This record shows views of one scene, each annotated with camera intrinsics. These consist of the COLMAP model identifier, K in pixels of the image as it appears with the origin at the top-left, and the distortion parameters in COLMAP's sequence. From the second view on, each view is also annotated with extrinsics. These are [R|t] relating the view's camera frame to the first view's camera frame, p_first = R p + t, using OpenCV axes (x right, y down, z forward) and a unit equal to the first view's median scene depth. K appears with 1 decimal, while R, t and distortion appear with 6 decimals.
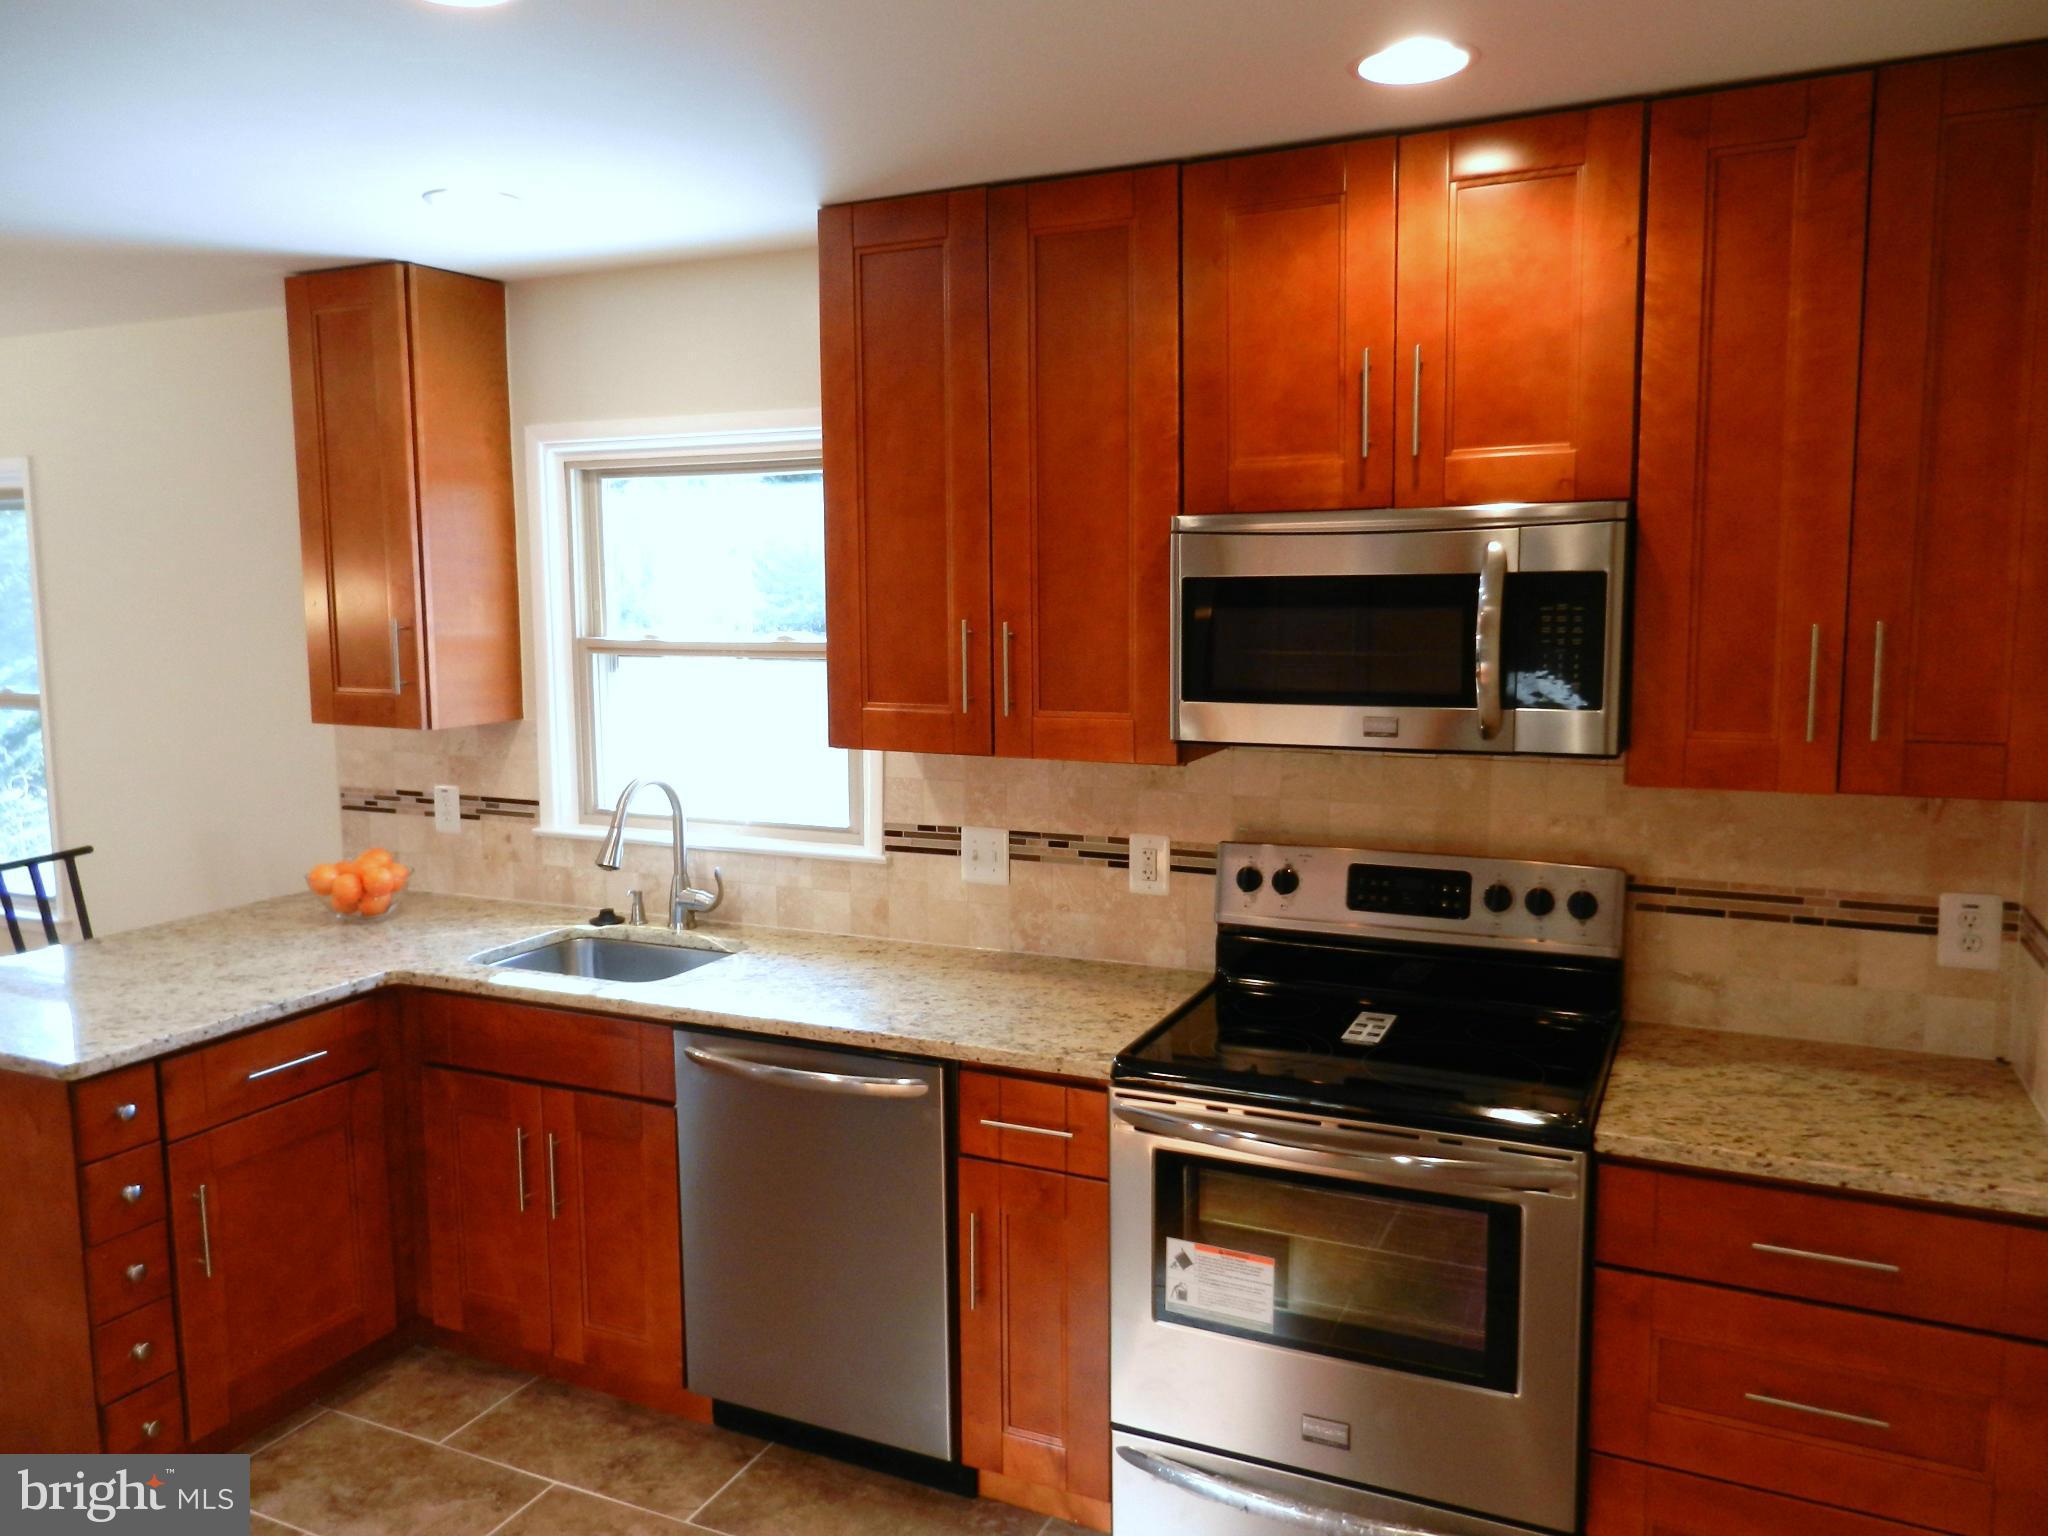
lens RADIAL K [[1535.9, 0, 1013.2], [0, 1535.9, 765.0], [0, 0, 1]] dist [0.023212, -0.001783]
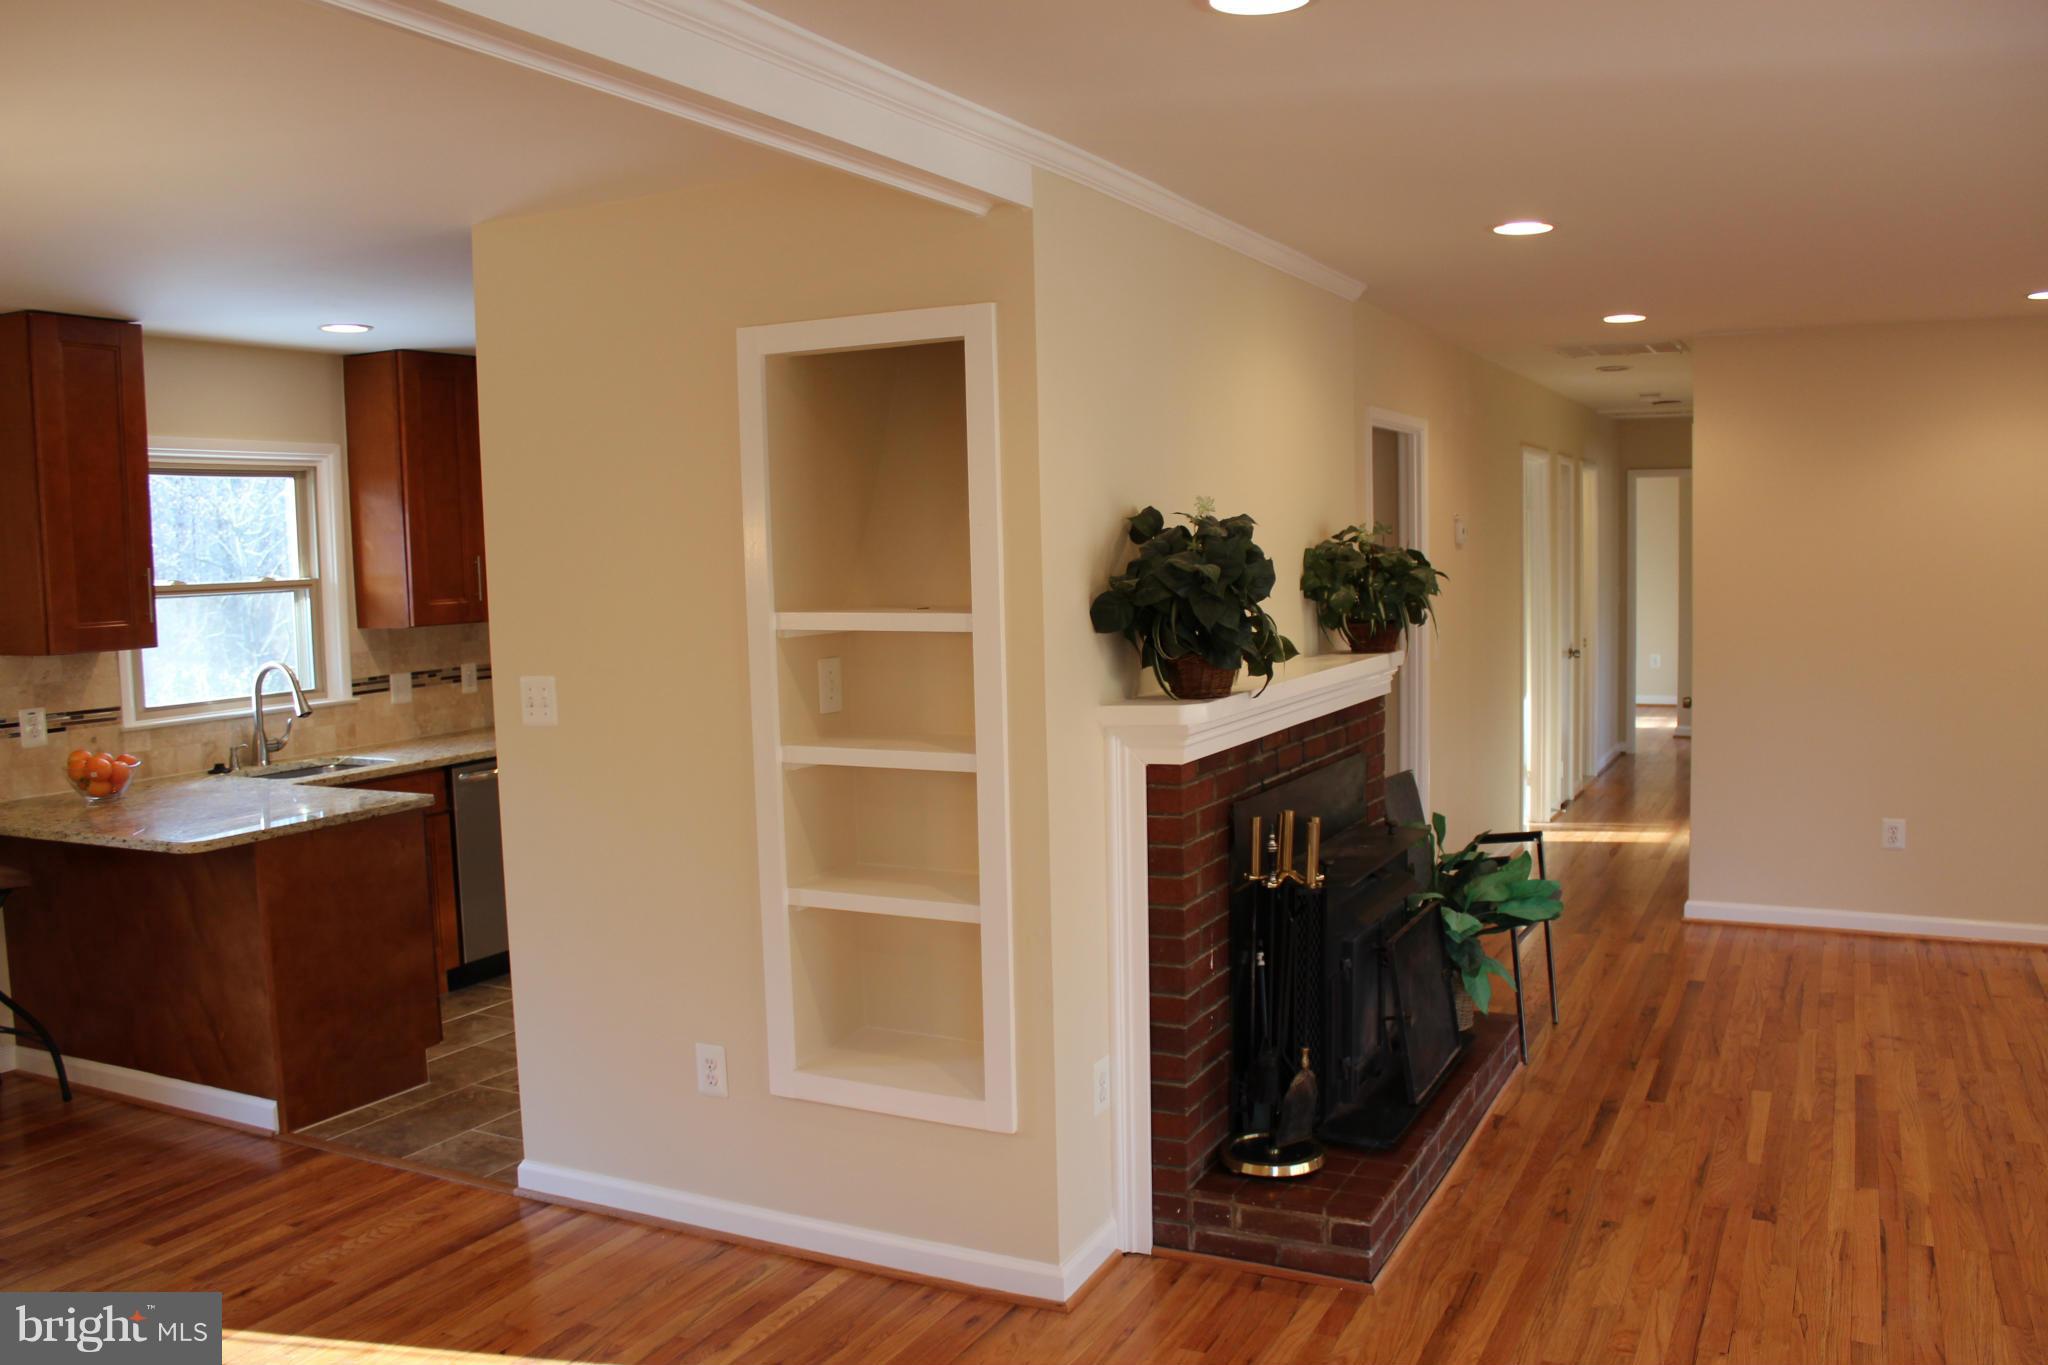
lens RADIAL K [[1694.4, 0, 1035.5], [0, 1694.4, 682.9], [0, 0, 1]] dist [-0.168129, 0.162705]
pose [[0.024061, -0.076985, 0.996742, -1.956642], [0.148318, 0.986272, 0.072595, 0.020541], [-0.988647, 0.146088, 0.035149, 0.166835]]
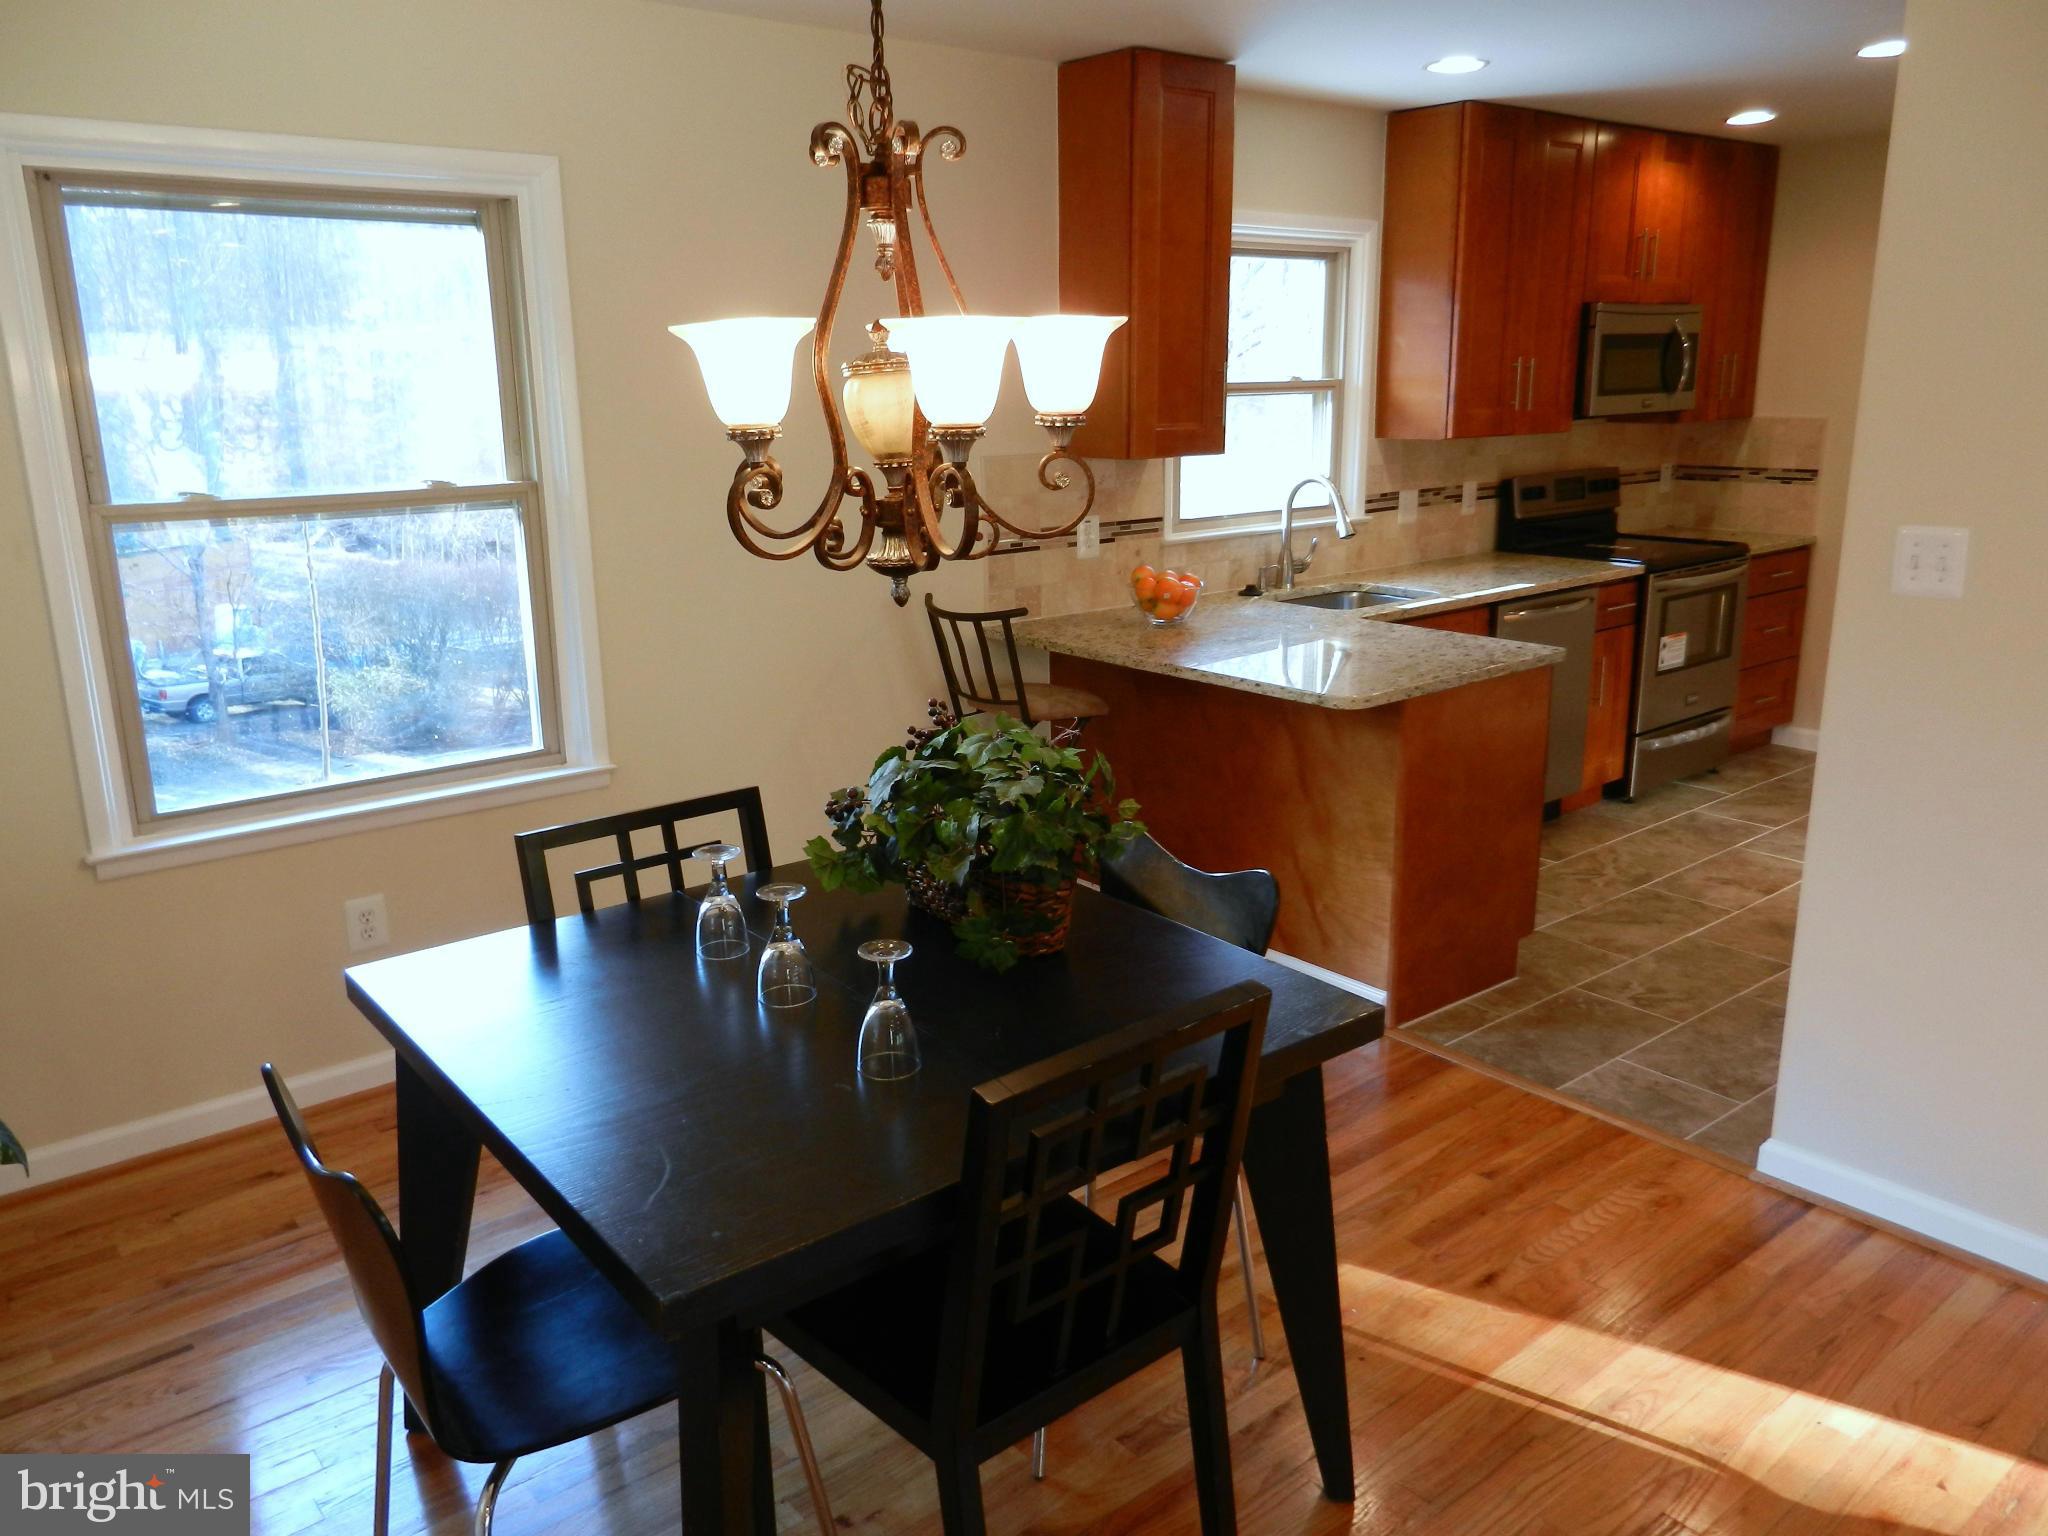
lens RADIAL K [[1537.8, 0, 1024.0], [0, 1537.8, 768.0], [0, 0, 1]] dist [0.007718, -0.000892]
pose [[0.419804, -0.227100, 0.878743, -1.698998], [0.118054, 0.973628, 0.195223, -0.040000], [-0.899904, 0.021783, 0.435543, 0.638640]]
